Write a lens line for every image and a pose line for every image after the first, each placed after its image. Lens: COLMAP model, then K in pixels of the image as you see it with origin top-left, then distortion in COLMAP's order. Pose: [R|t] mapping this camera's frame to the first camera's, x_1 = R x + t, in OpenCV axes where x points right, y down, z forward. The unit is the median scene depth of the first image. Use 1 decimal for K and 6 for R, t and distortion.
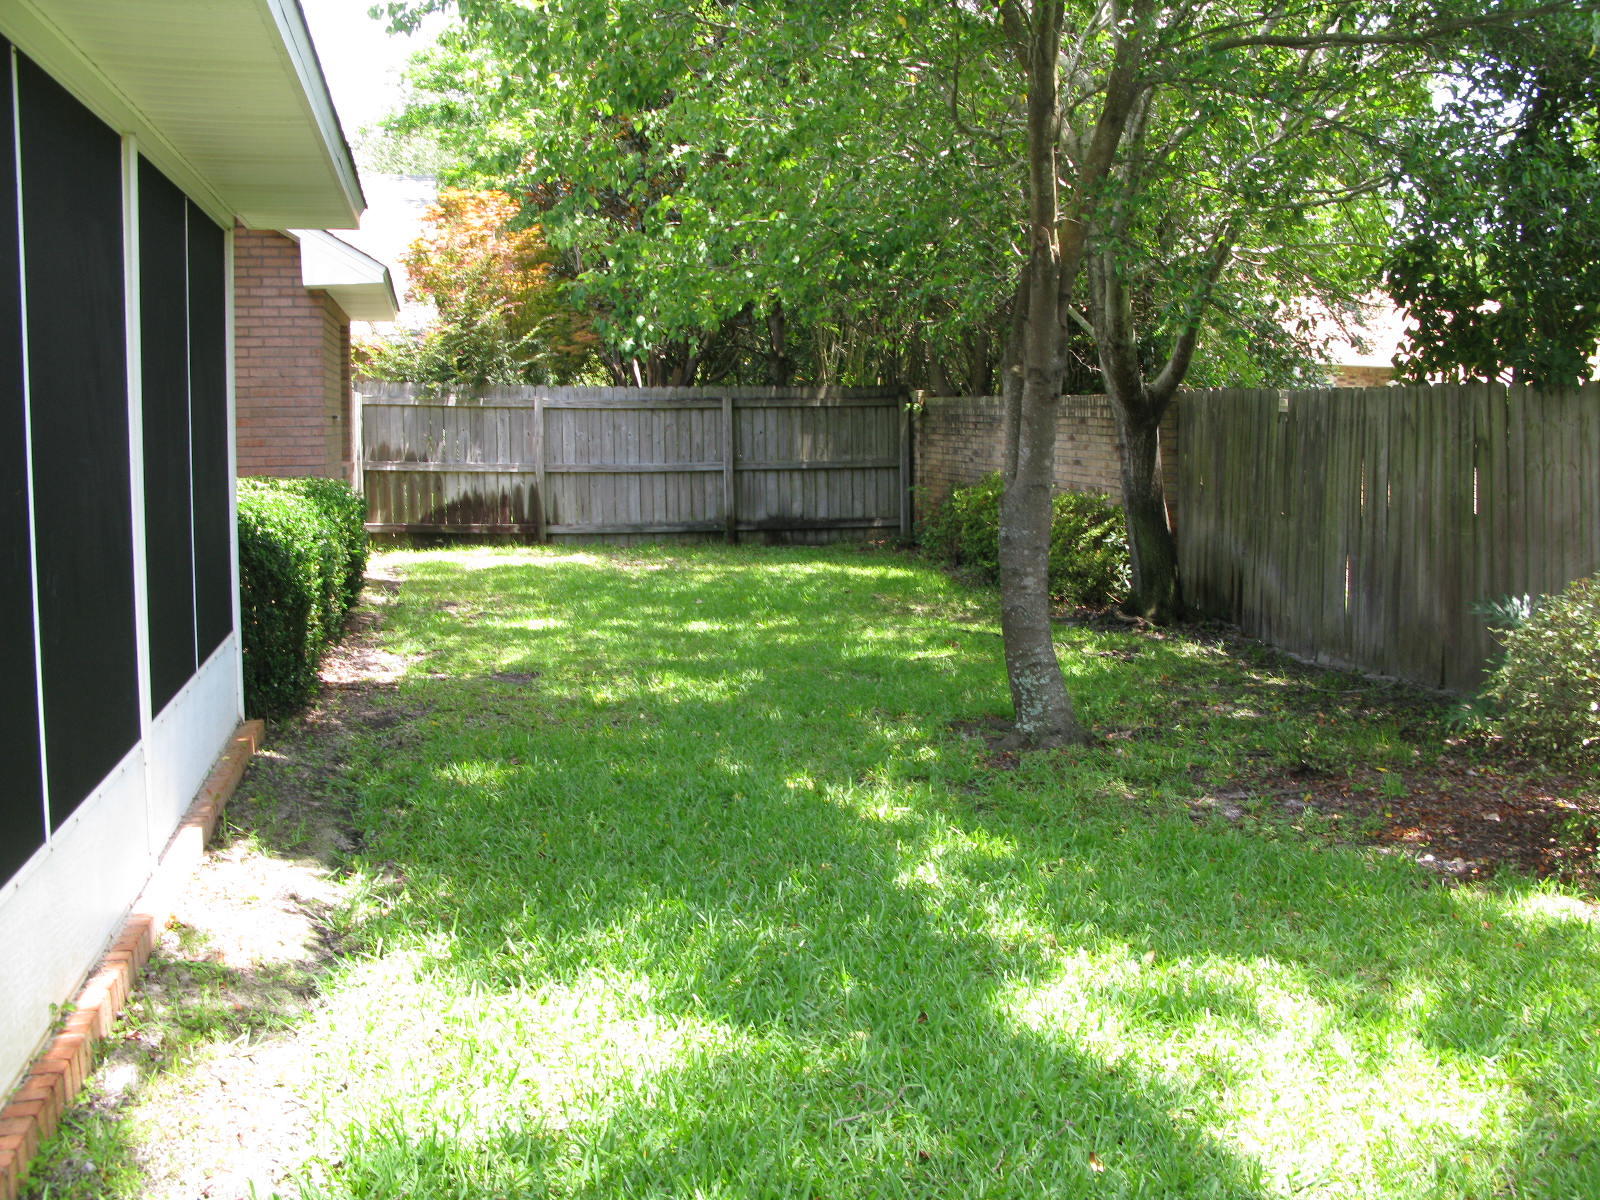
lens RADIAL K [[1583.8, 0, 800.0], [0, 1583.8, 600.0], [0, 0, 1]] dist [-0.186303, 0.180288]
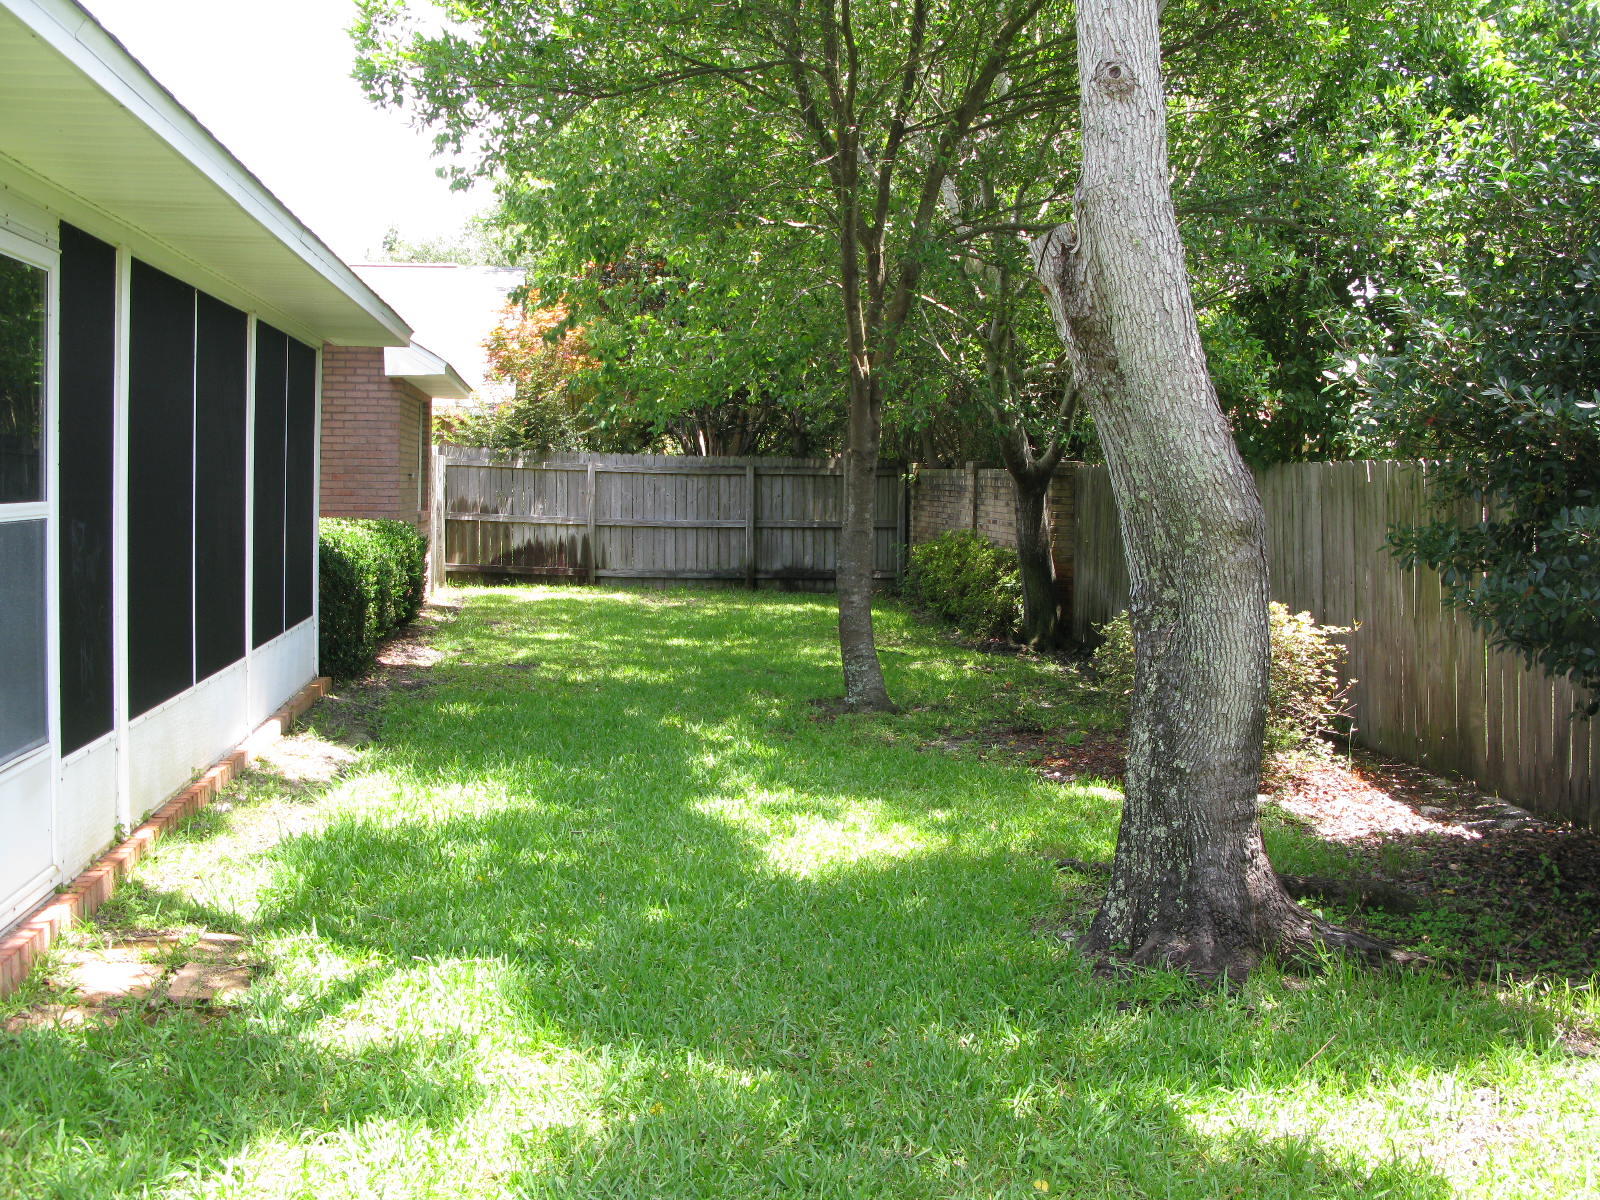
lens RADIAL K [[1602.8, 0, 800.0], [0, 1602.8, 600.0], [0, 0, 1]] dist [-0.143009, -0.001702]
pose [[0.996552, 0.025354, -0.079000, 0.101345], [-0.028766, 0.998689, -0.042345, 0.025524], [0.077822, 0.044472, 0.995975, -0.219845]]
